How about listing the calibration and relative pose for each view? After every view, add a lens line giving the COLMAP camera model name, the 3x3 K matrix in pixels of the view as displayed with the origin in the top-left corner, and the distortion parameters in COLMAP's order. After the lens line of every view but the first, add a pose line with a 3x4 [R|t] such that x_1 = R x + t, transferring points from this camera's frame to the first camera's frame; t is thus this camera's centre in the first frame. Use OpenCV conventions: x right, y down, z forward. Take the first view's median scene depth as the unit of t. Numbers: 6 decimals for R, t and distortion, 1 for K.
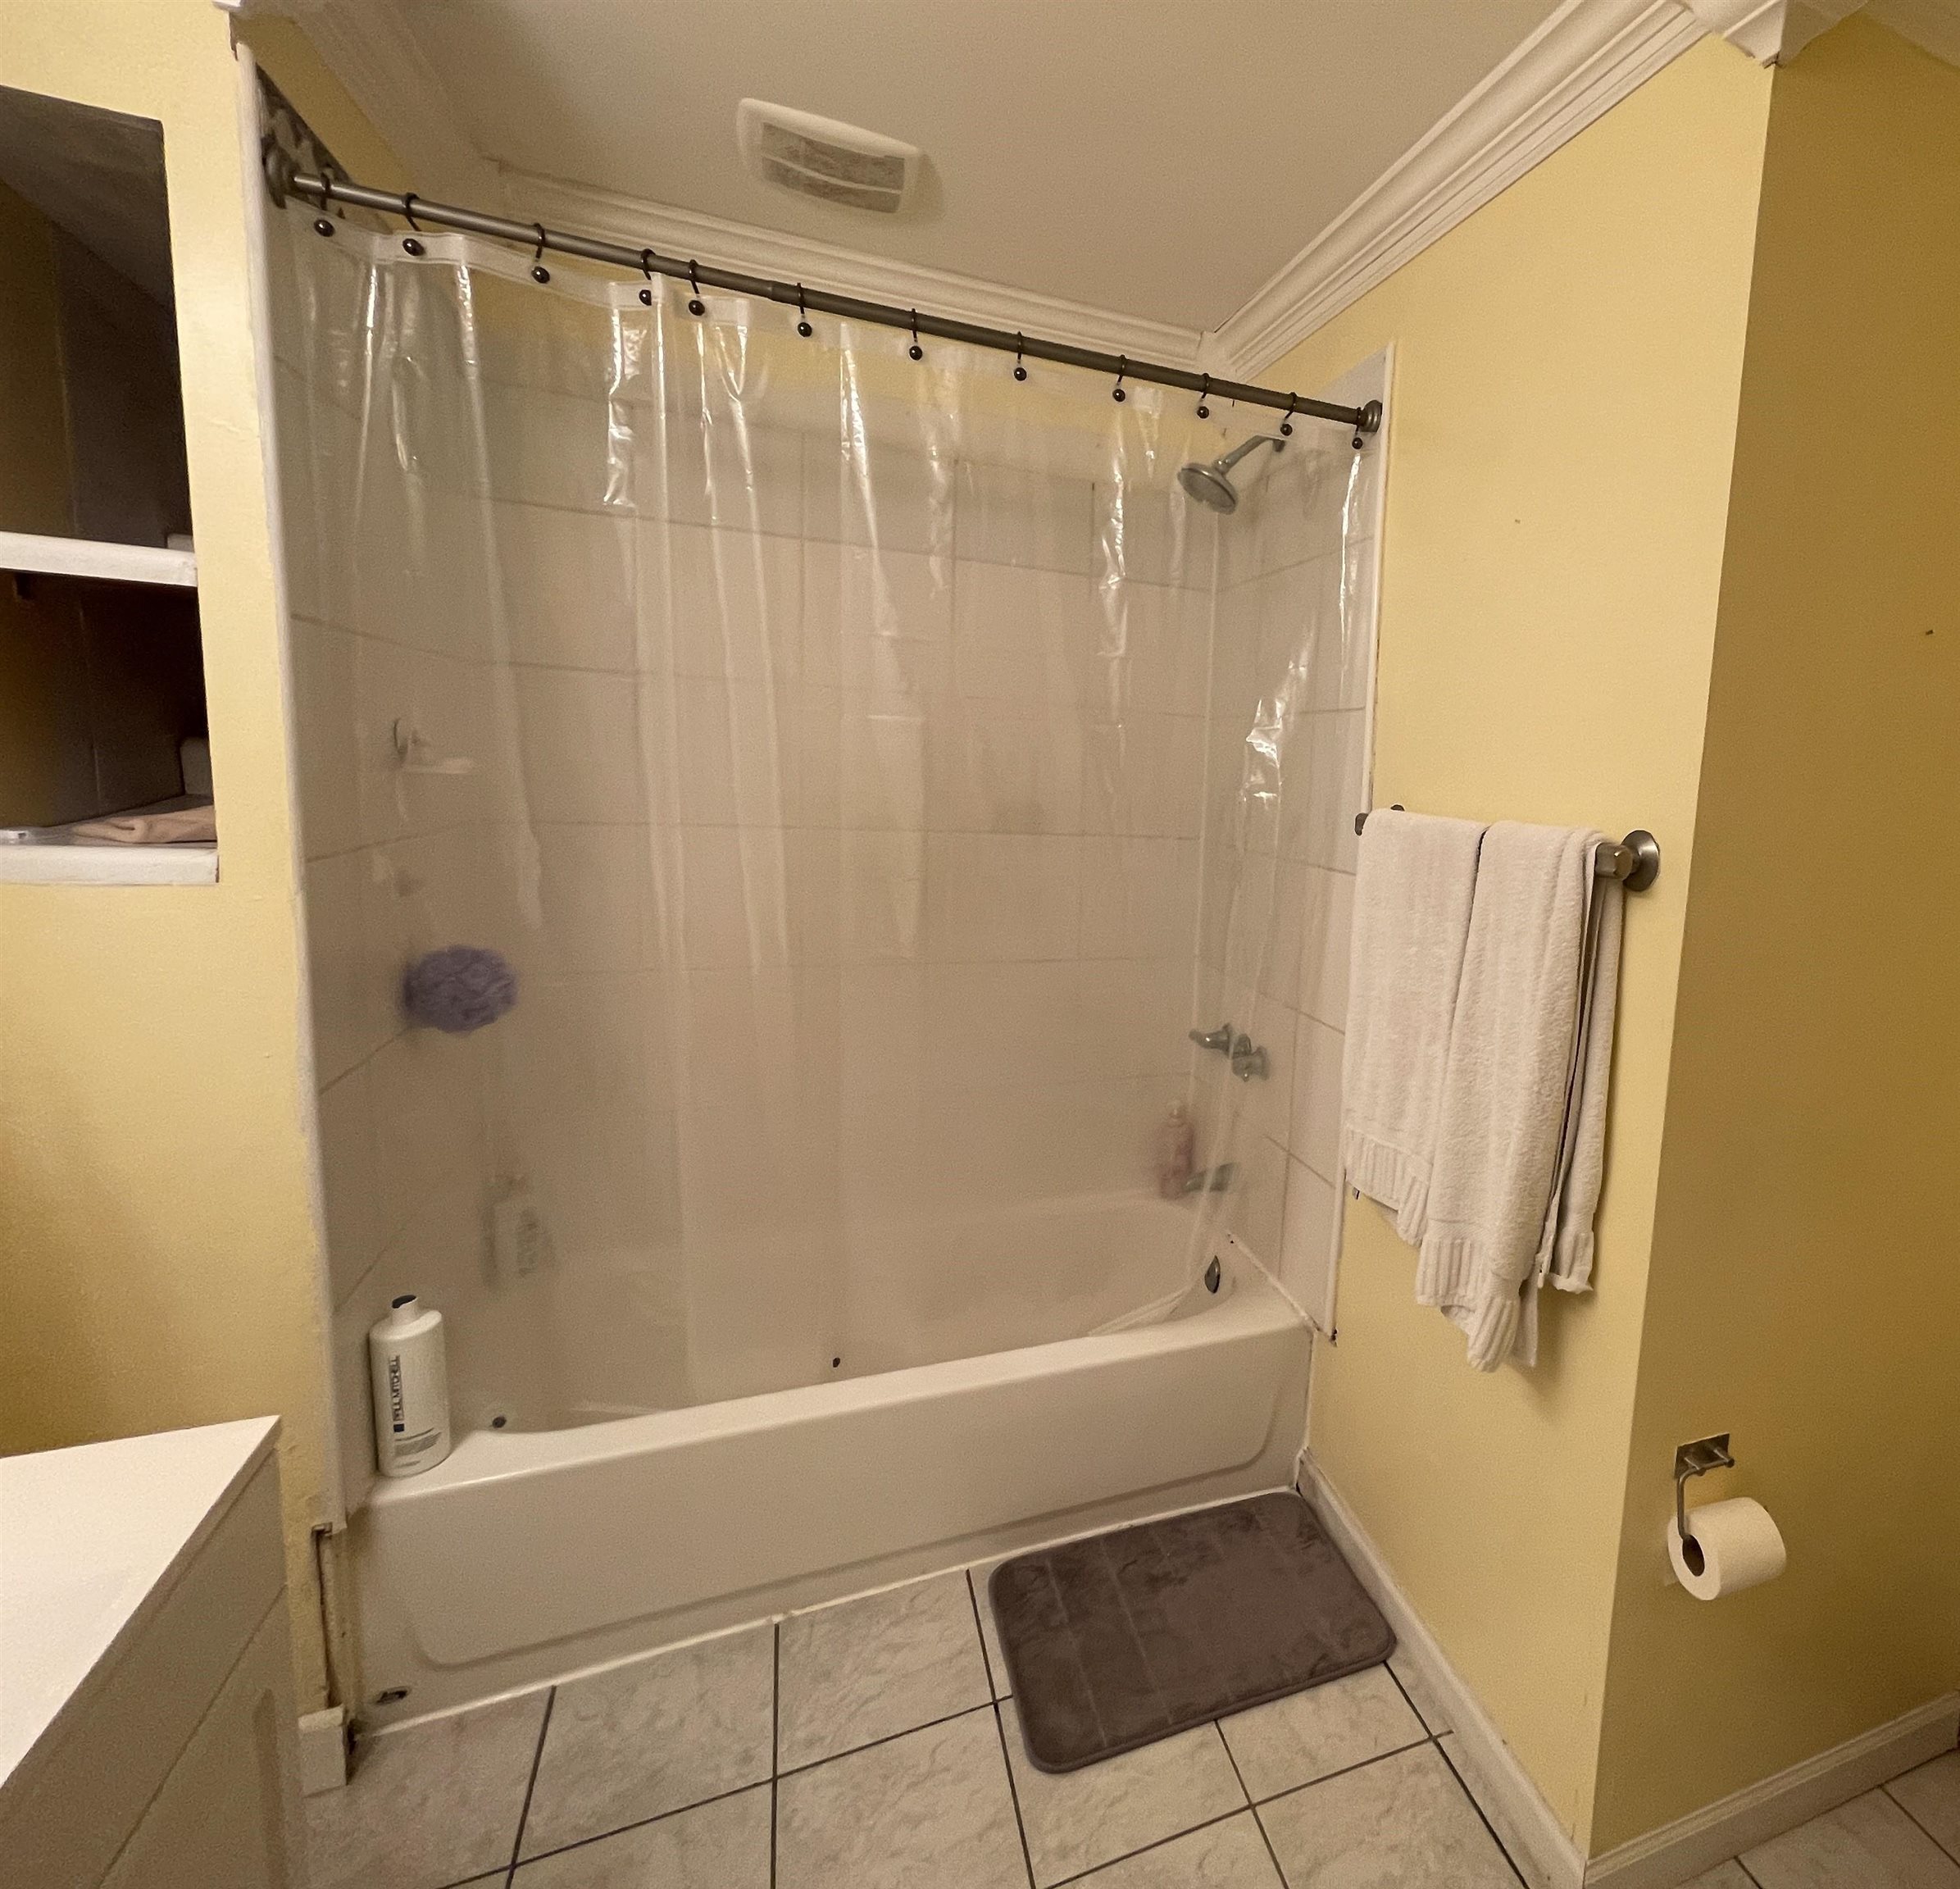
lens RADIAL K [[1048.4, 0, 1527.6], [0, 1048.4, 939.1], [0, 0, 1]] dist [-0.006807, 0.002772]
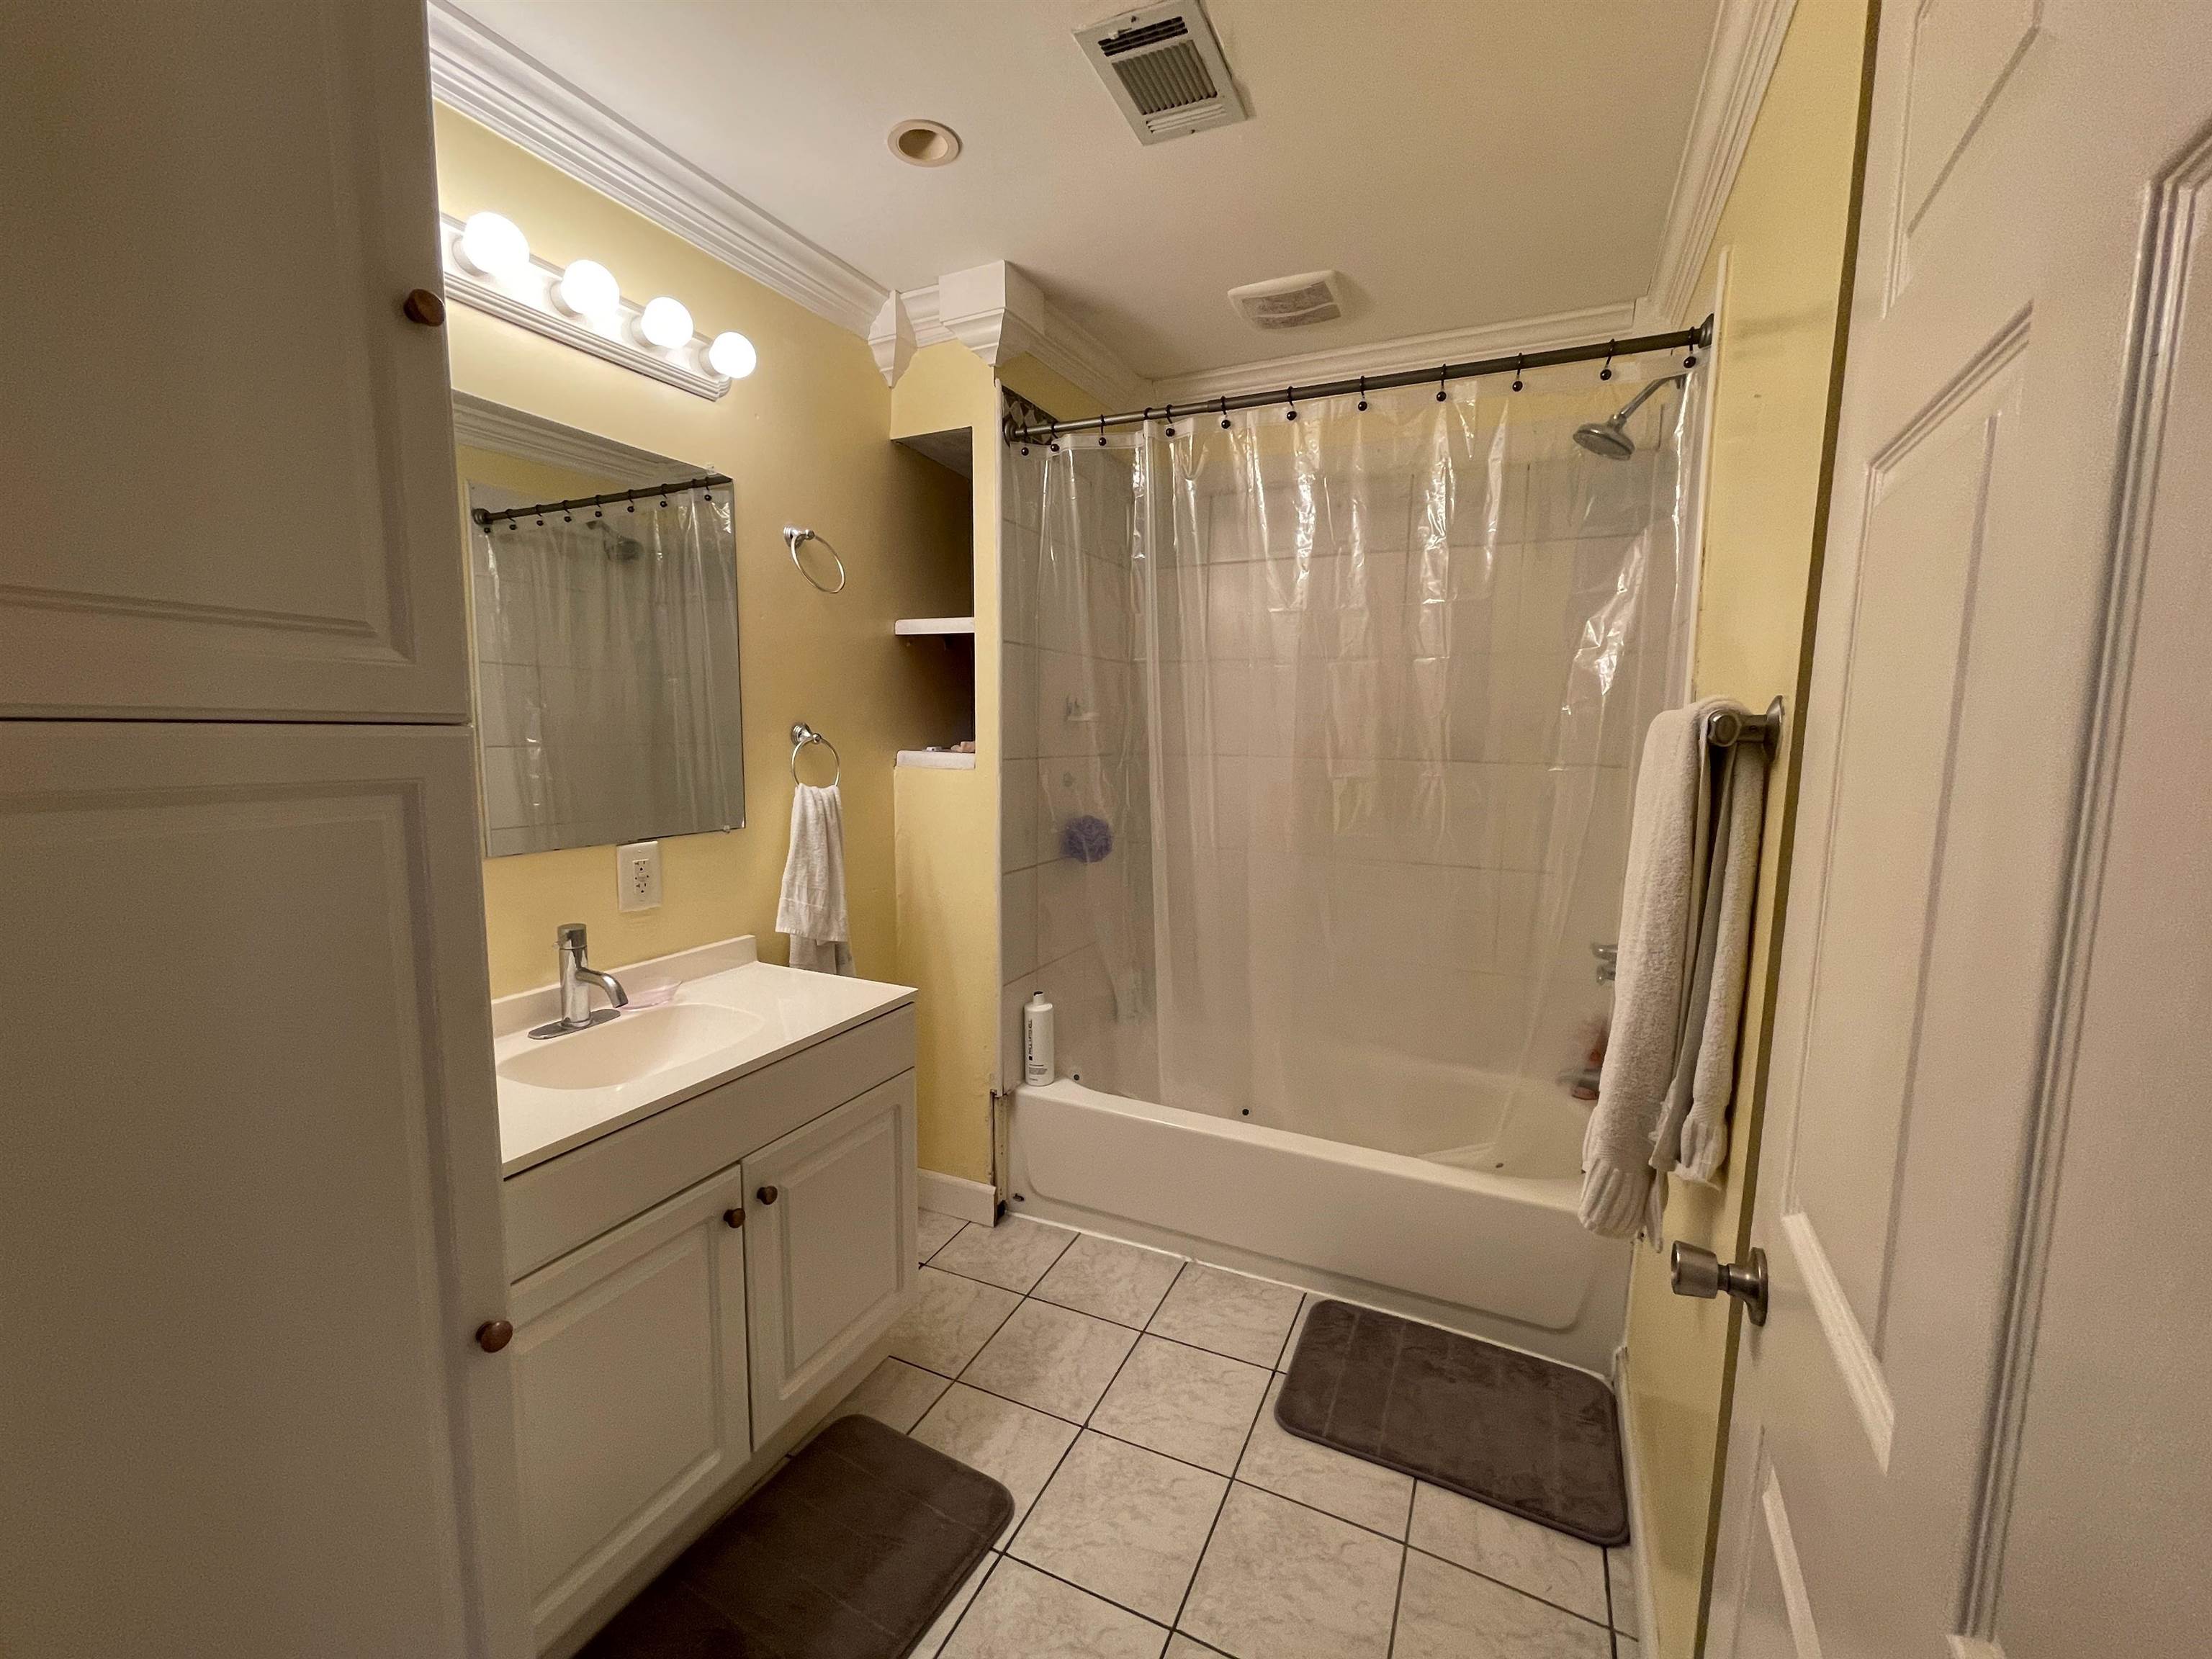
lens RADIAL K [[909.3, 0, 1106.0], [0, 909.3, 829.5], [0, 0, 1]] dist [-0.001031, 0.000046]
pose [[0.626177, 0.042351, -0.778530, 0.260177], [-0.075558, 0.997120, -0.006530, 0.045008], [0.776011, 0.062913, 0.627574, 0.030731]]
